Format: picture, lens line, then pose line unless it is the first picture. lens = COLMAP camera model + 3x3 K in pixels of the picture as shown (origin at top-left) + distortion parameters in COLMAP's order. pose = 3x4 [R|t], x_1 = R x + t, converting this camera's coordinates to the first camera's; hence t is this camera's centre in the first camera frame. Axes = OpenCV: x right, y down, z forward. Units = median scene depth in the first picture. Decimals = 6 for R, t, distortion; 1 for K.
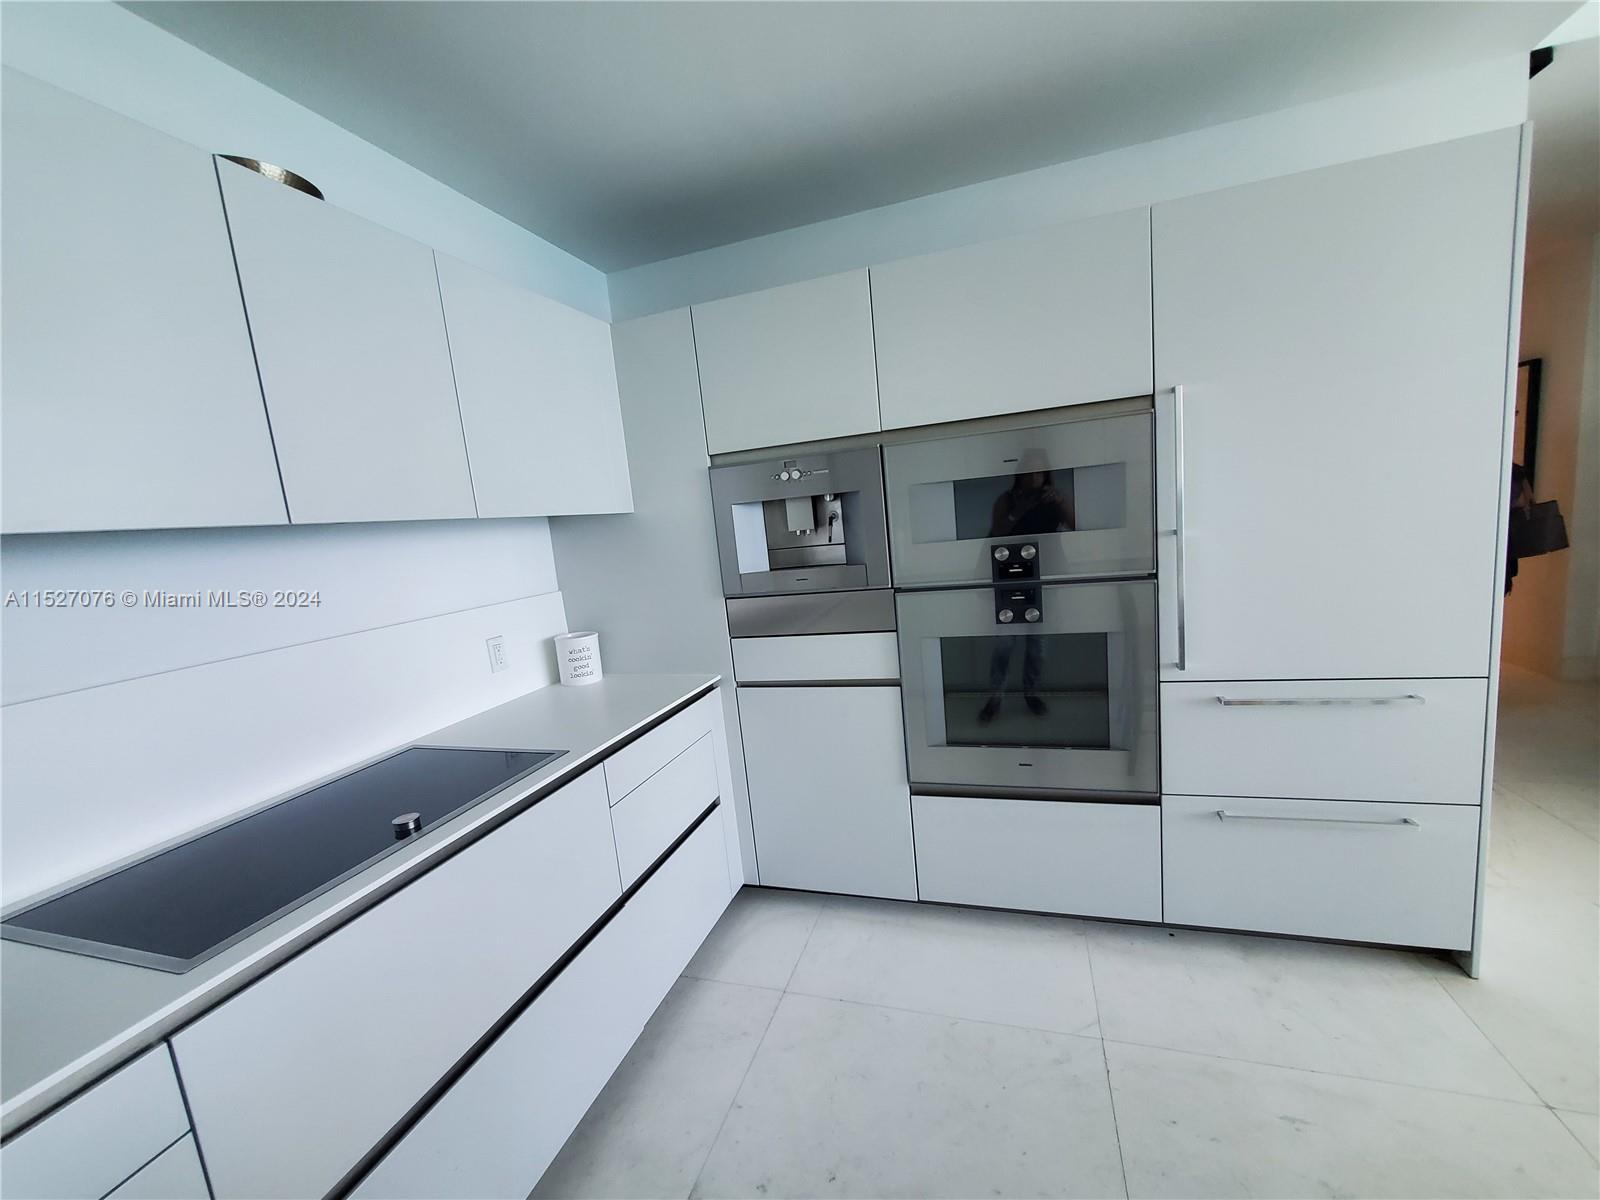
lens RADIAL K [[638.2, 0, 806.3], [0, 638.2, 612.0], [0, 0, 1]] dist [0.000537, -0.000029]
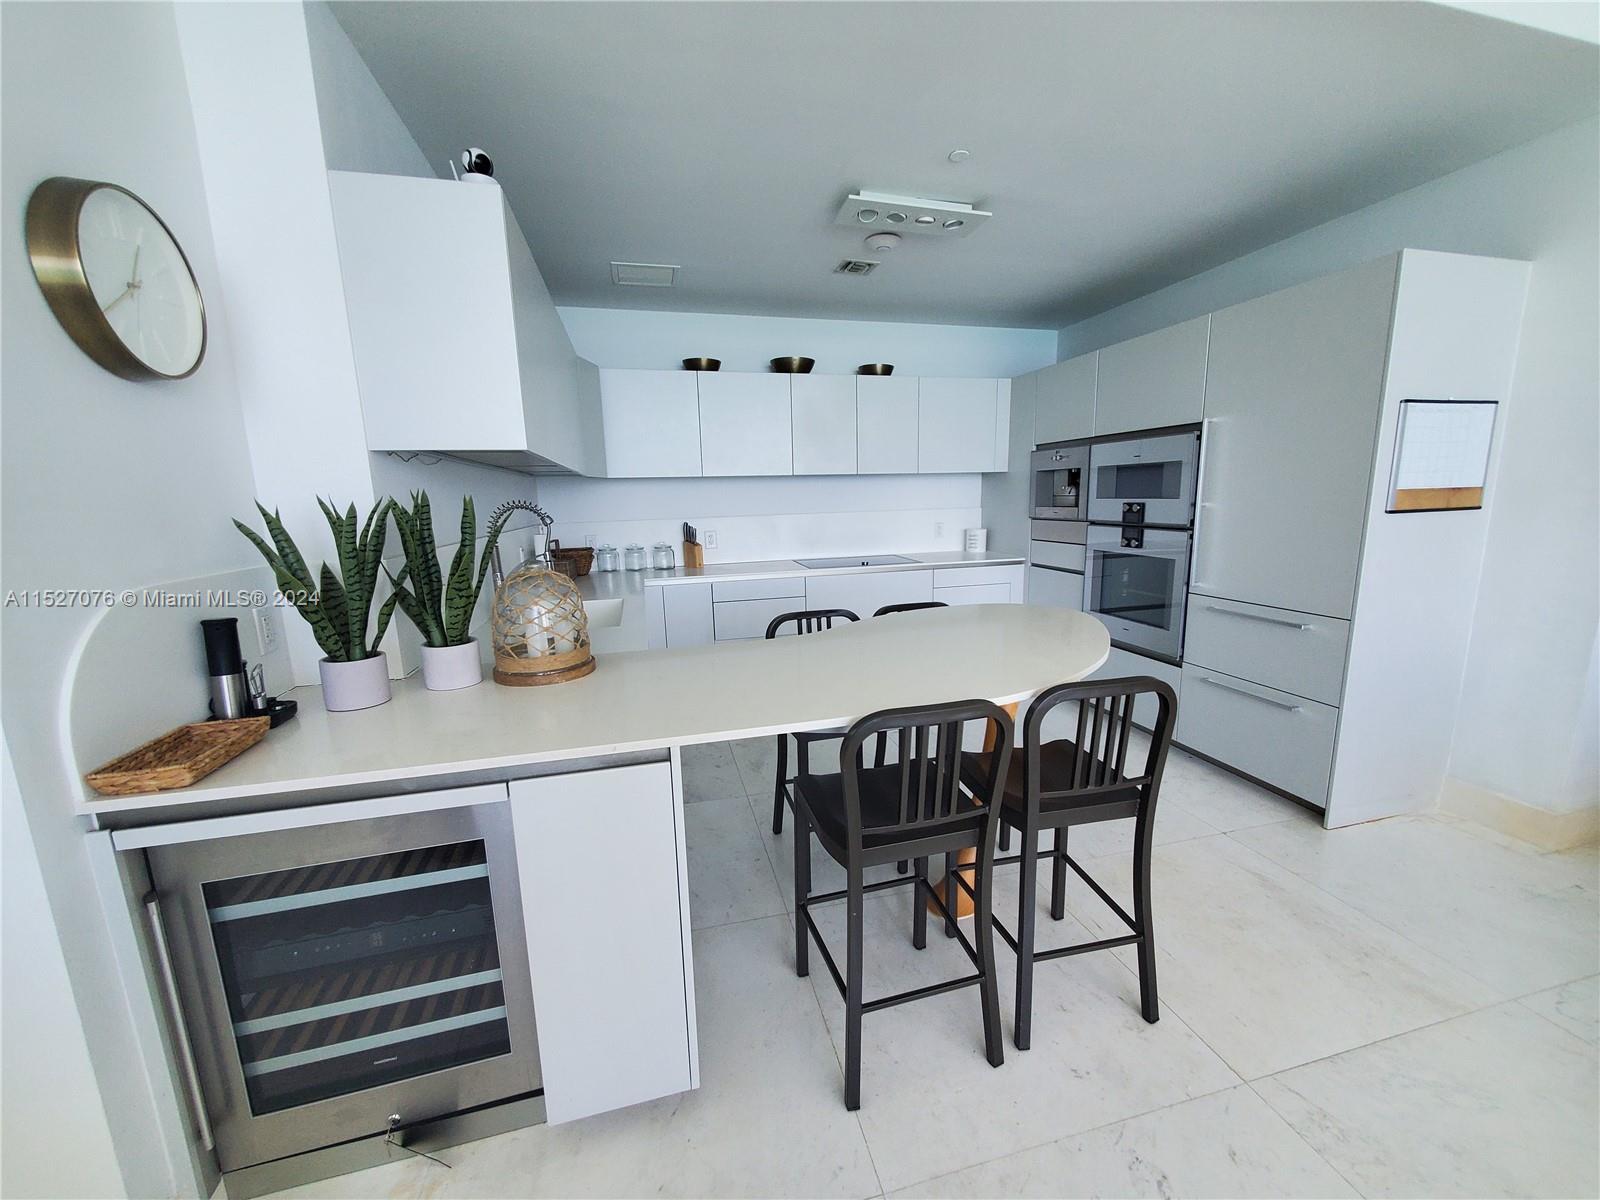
lens RADIAL K [[638.2, 0, 804.9], [0, 638.2, 606.2], [0, 0, 1]] dist [0.000537, -0.000029]
pose [[0.522708, 0.228621, -0.821285, 1.374169], [-0.150943, 0.972969, 0.174778, 0.002658], [0.839043, 0.032609, 0.543087, -0.743086]]
